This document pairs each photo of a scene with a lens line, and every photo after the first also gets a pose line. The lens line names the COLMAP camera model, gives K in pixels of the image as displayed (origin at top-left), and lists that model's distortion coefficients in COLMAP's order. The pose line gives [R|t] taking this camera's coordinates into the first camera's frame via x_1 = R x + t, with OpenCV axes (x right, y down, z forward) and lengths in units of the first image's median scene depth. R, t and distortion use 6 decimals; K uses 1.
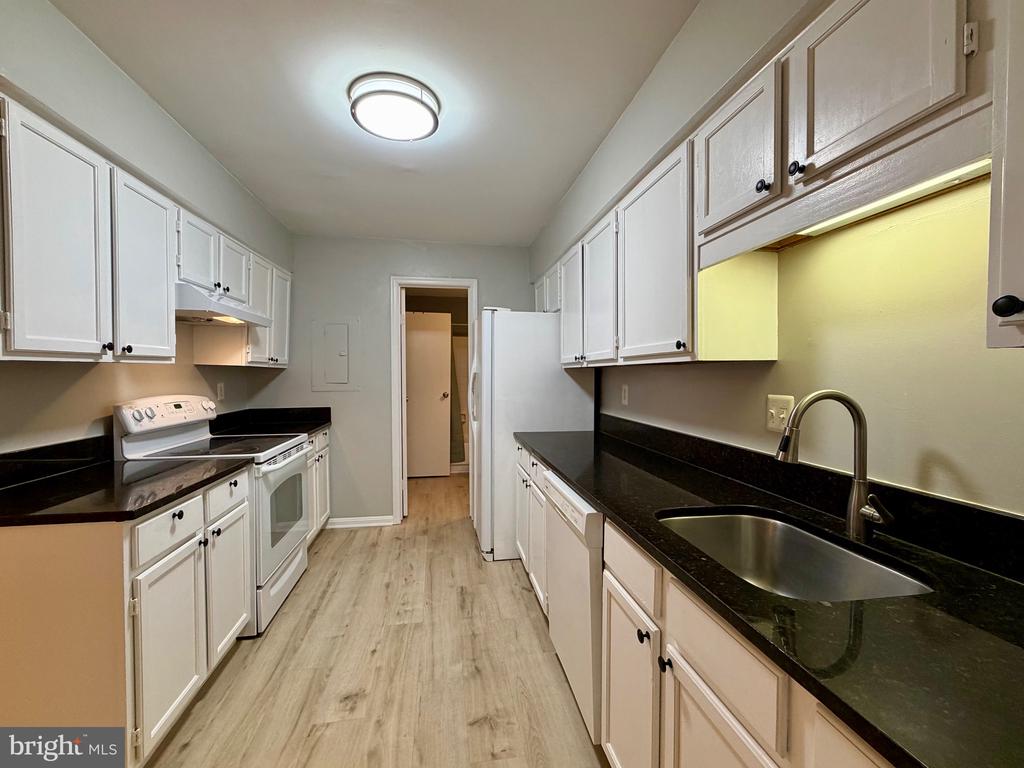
lens RADIAL K [[416.1, 0, 512.7], [0, 416.1, 381.5], [0, 0, 1]] dist [0.000189, -0.000012]
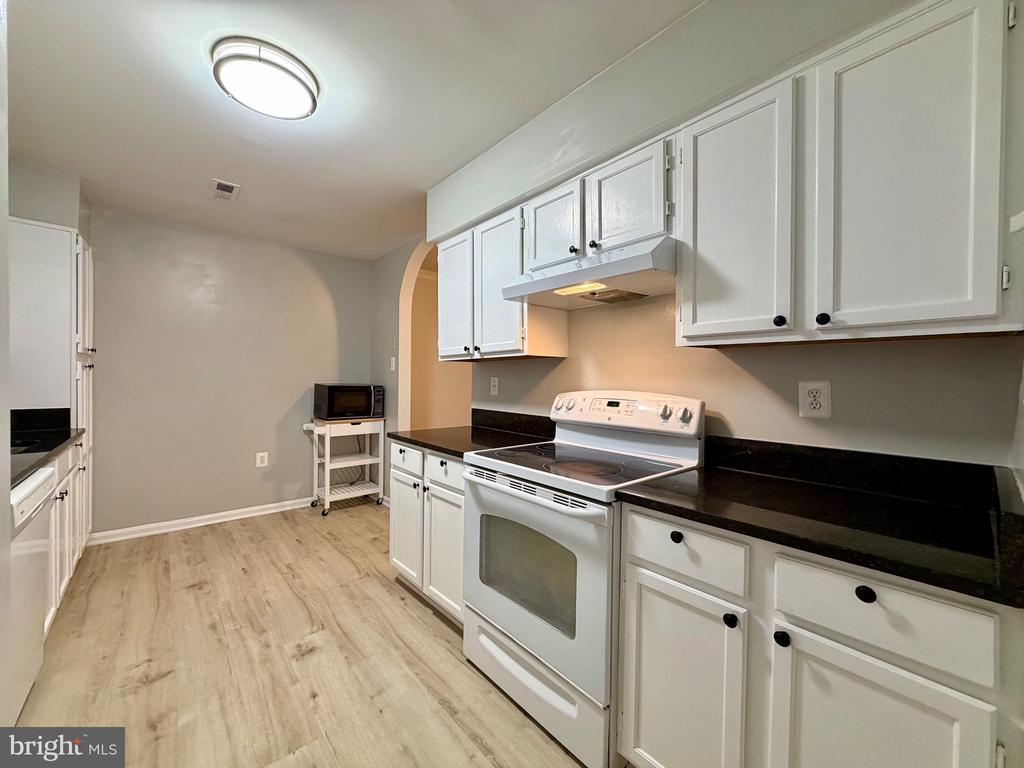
lens RADIAL K [[406.6, 0, 509.8], [0, 406.6, 382.8], [0, 0, 1]] dist [0.001222, 0.000214]
pose [[-0.859768, -0.003273, -0.510674, -0.257104], [-0.018784, 0.999505, 0.025219, 0.001506], [0.510339, 0.031275, -0.859404, 1.899542]]
